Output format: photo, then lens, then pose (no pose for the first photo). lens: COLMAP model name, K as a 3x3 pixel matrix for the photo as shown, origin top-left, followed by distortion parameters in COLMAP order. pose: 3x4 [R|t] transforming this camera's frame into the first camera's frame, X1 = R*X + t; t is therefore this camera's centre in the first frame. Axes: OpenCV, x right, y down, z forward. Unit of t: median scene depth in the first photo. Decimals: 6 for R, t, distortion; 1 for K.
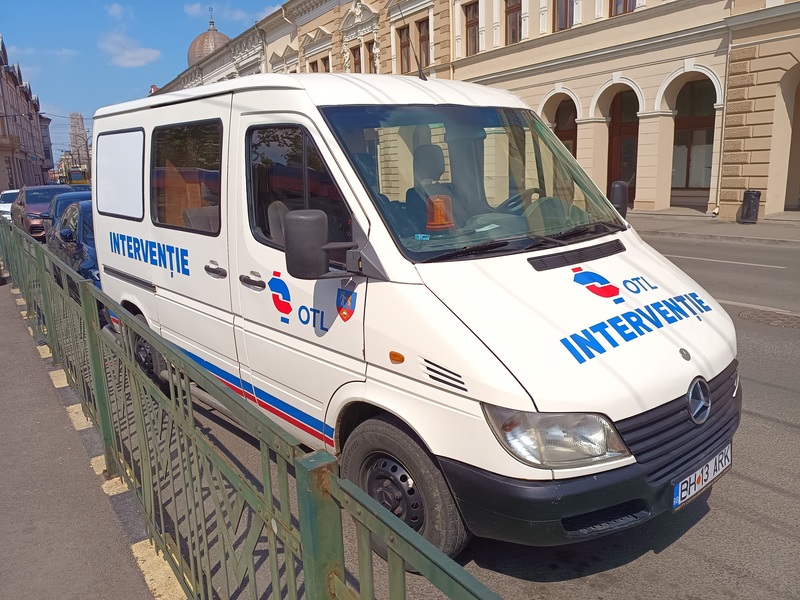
lens RADIAL K [[620.8, 0, 397.0], [0, 620.8, 298.8], [0, 0, 1]] dist [0.013356, -0.005886]
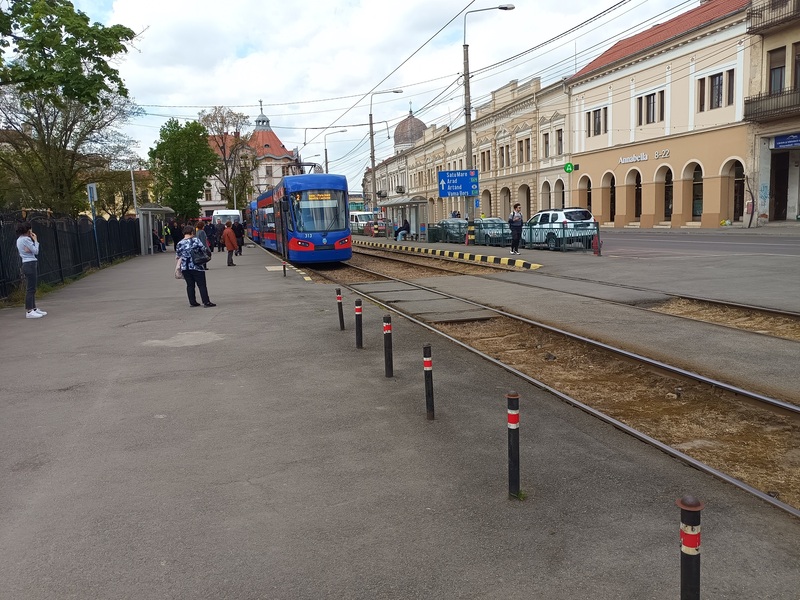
lens RADIAL K [[607.6, 0, 392.6], [0, 607.6, 297.4], [0, 0, 1]] dist [0.052840, -0.071006]
pose [[0.947865, 0.023159, -0.317828, 0.252150], [-0.042332, 0.997668, -0.053550, 0.205424], [0.315847, 0.064212, 0.946635, -0.991134]]
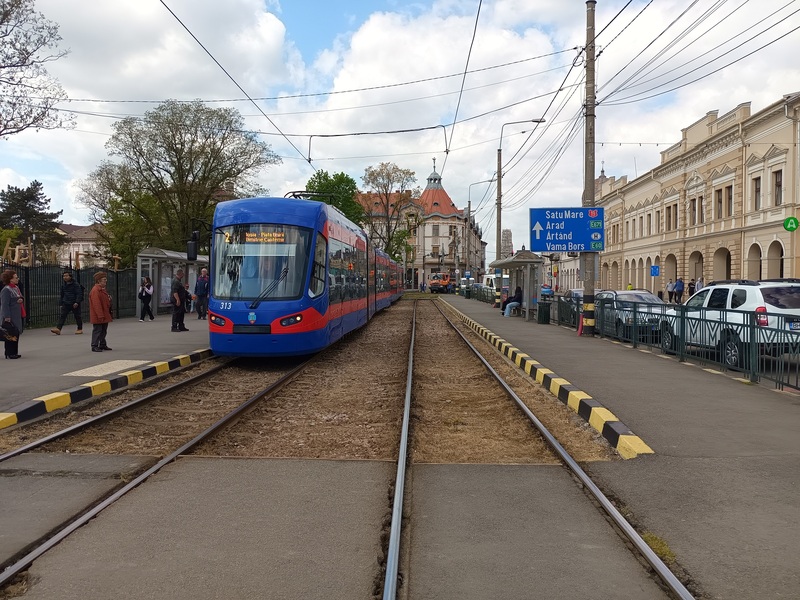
lens RADIAL K [[618.0, 0, 403.5], [0, 618.0, 298.2], [0, 0, 1]] dist [0.042978, -0.043562]
pose [[0.820277, 0.040676, -0.570519, 0.246475], [-0.138365, 0.981954, -0.128927, 0.129563], [0.554979, 0.184696, 0.811102, -0.610219]]
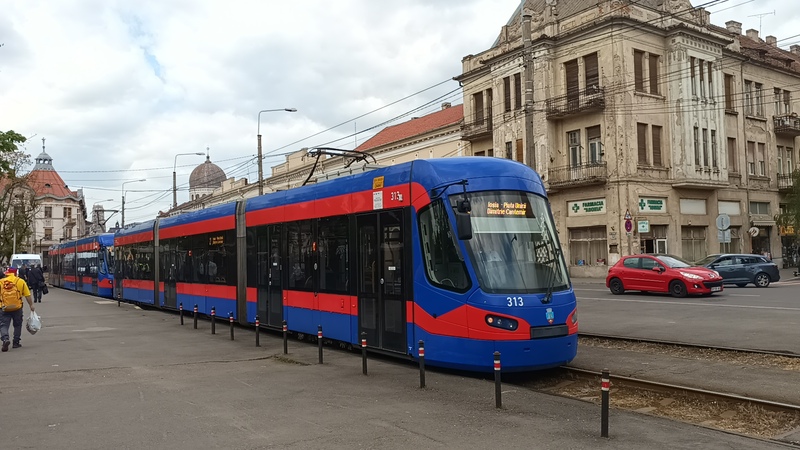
lens RADIAL K [[641.6, 0, 391.3], [0, 641.6, 224.9], [0, 0, 1]] dist [0.000938, -0.010080]
pose [[0.999935, -0.004817, -0.010350, 0.326334], [0.002079, 0.968305, -0.249762, 0.260118], [0.011225, 0.249724, 0.968252, -1.283071]]
